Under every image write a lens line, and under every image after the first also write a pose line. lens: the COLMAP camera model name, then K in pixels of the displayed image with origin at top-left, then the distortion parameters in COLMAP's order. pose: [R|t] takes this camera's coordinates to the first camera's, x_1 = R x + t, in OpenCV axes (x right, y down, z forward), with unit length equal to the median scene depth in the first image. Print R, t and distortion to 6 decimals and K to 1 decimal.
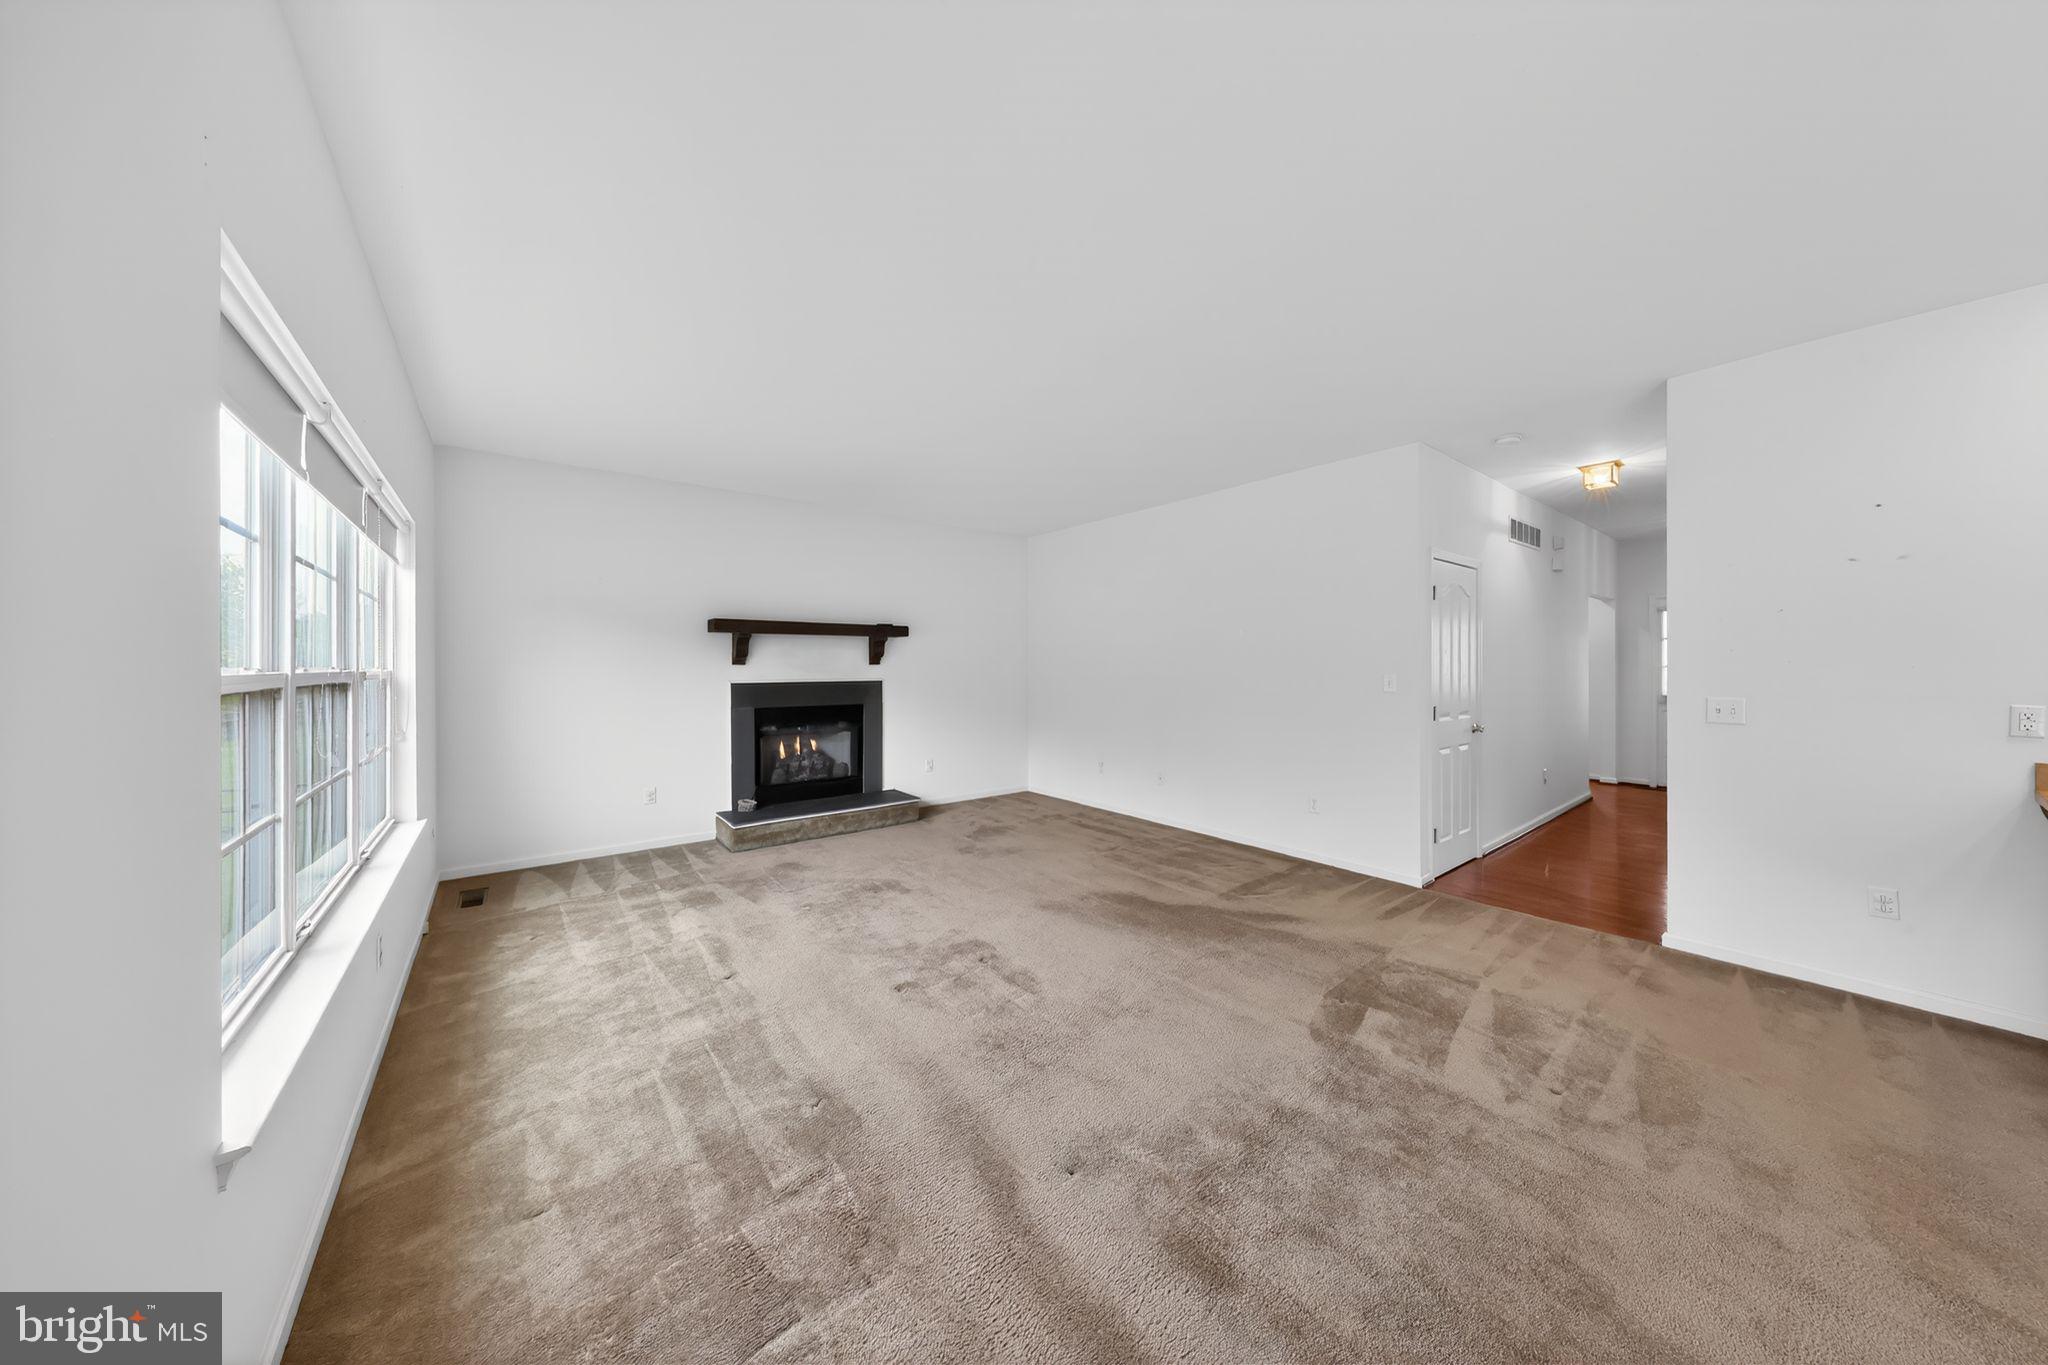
lens RADIAL K [[647.8, 0, 1030.3], [0, 647.8, 673.0], [0, 0, 1]] dist [0.000057, -0.000132]
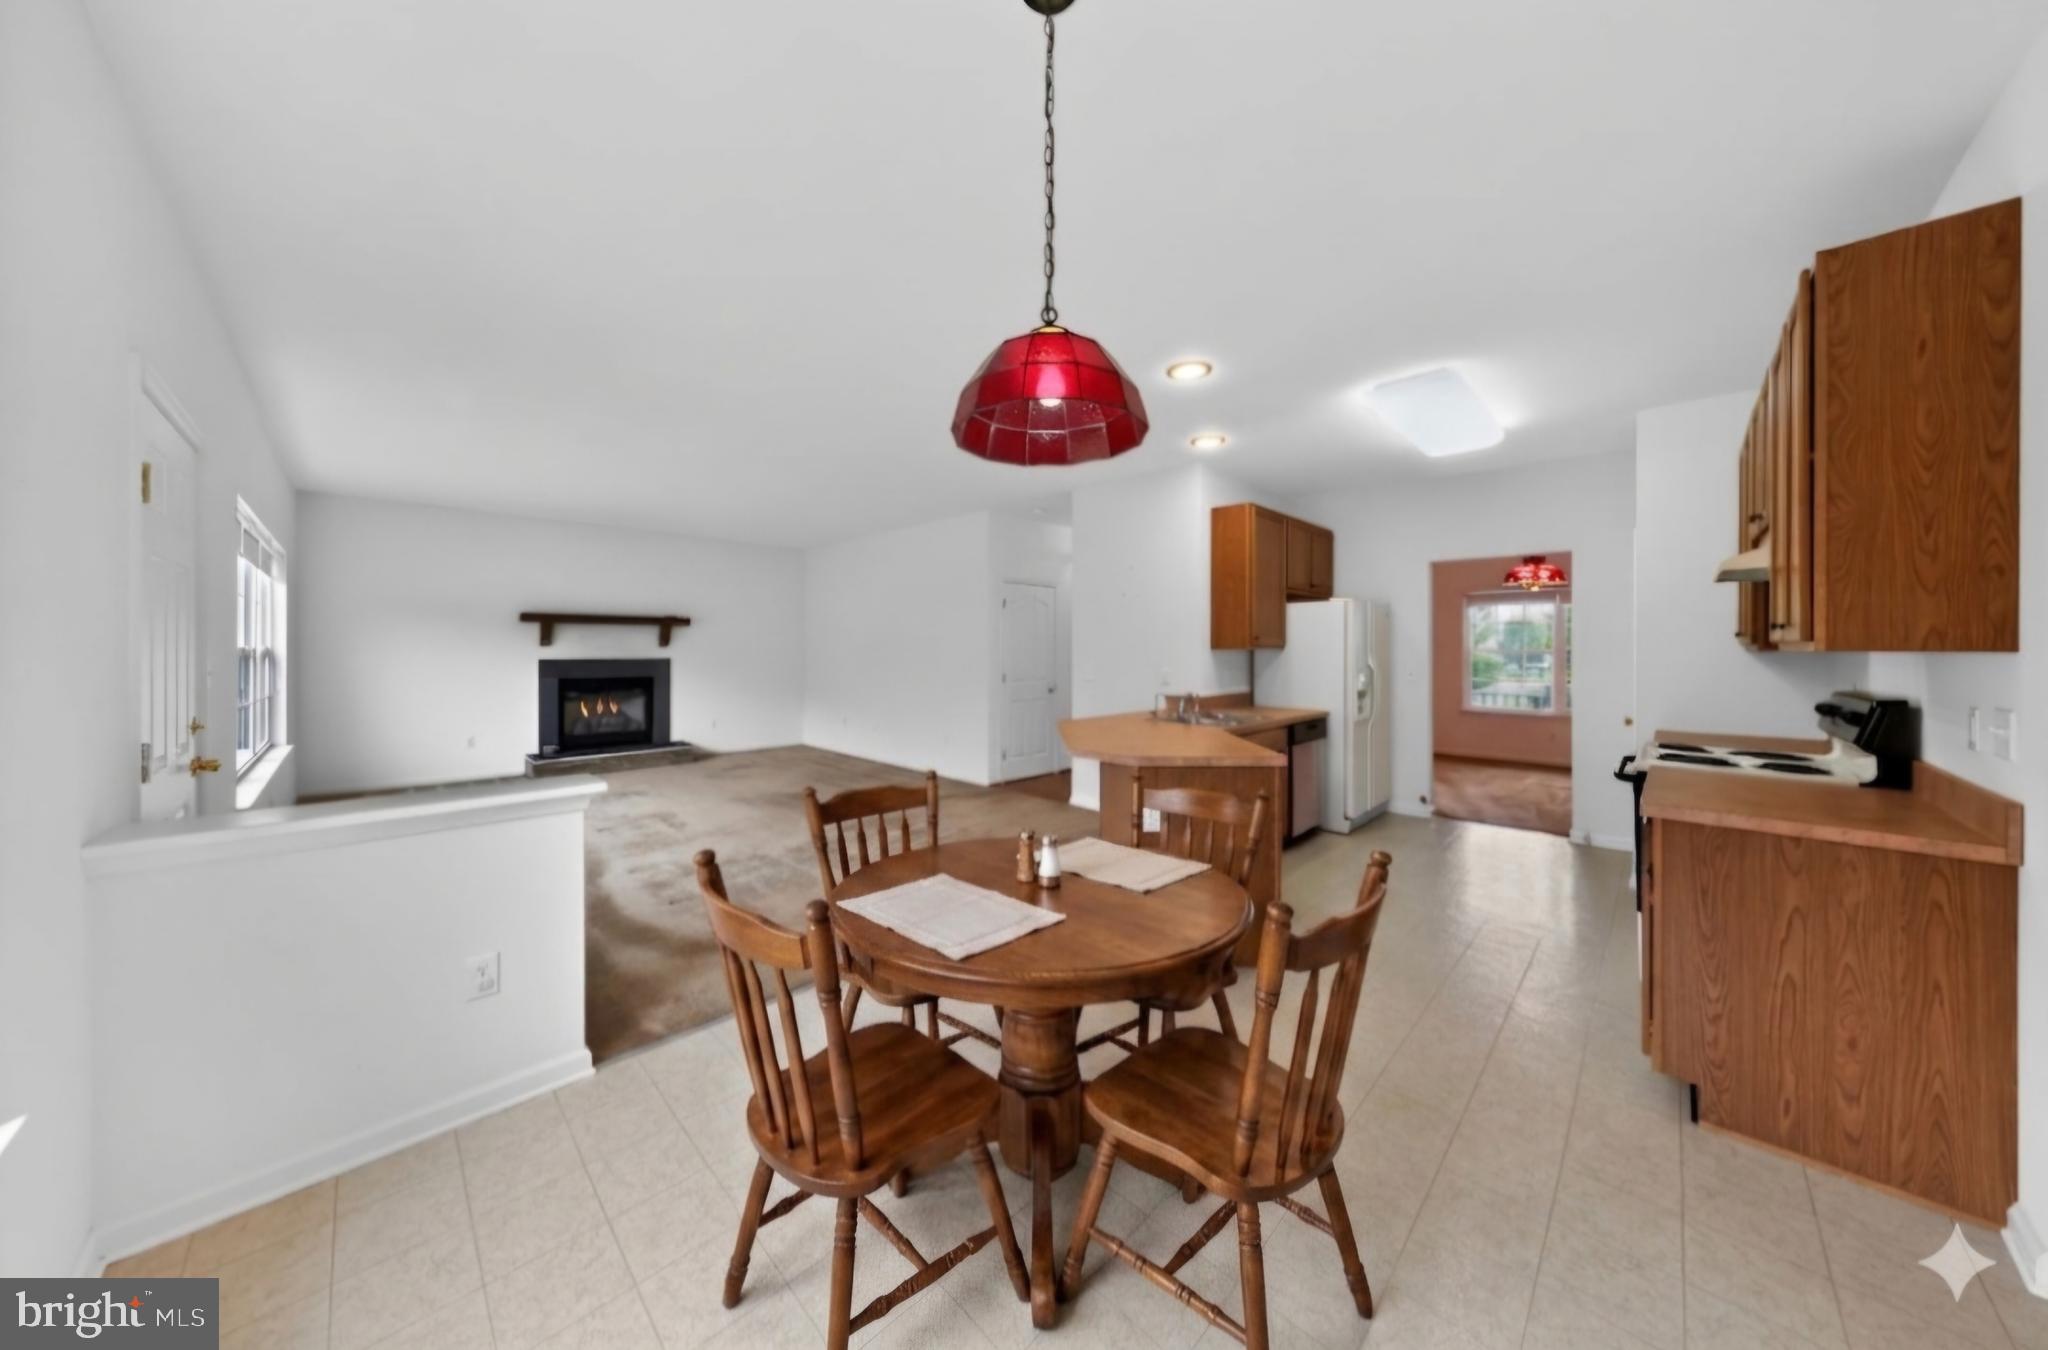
lens RADIAL K [[640.1, 0, 1026.1], [0, 640.1, 654.9], [0, 0, 1]] dist [-0.000832, 0.000020]
pose [[0.991915, 0.003344, 0.126859, 0.360658], [-0.003049, 0.999992, -0.002514, 0.005447], [-0.126867, 0.002107, 0.991918, -0.436375]]
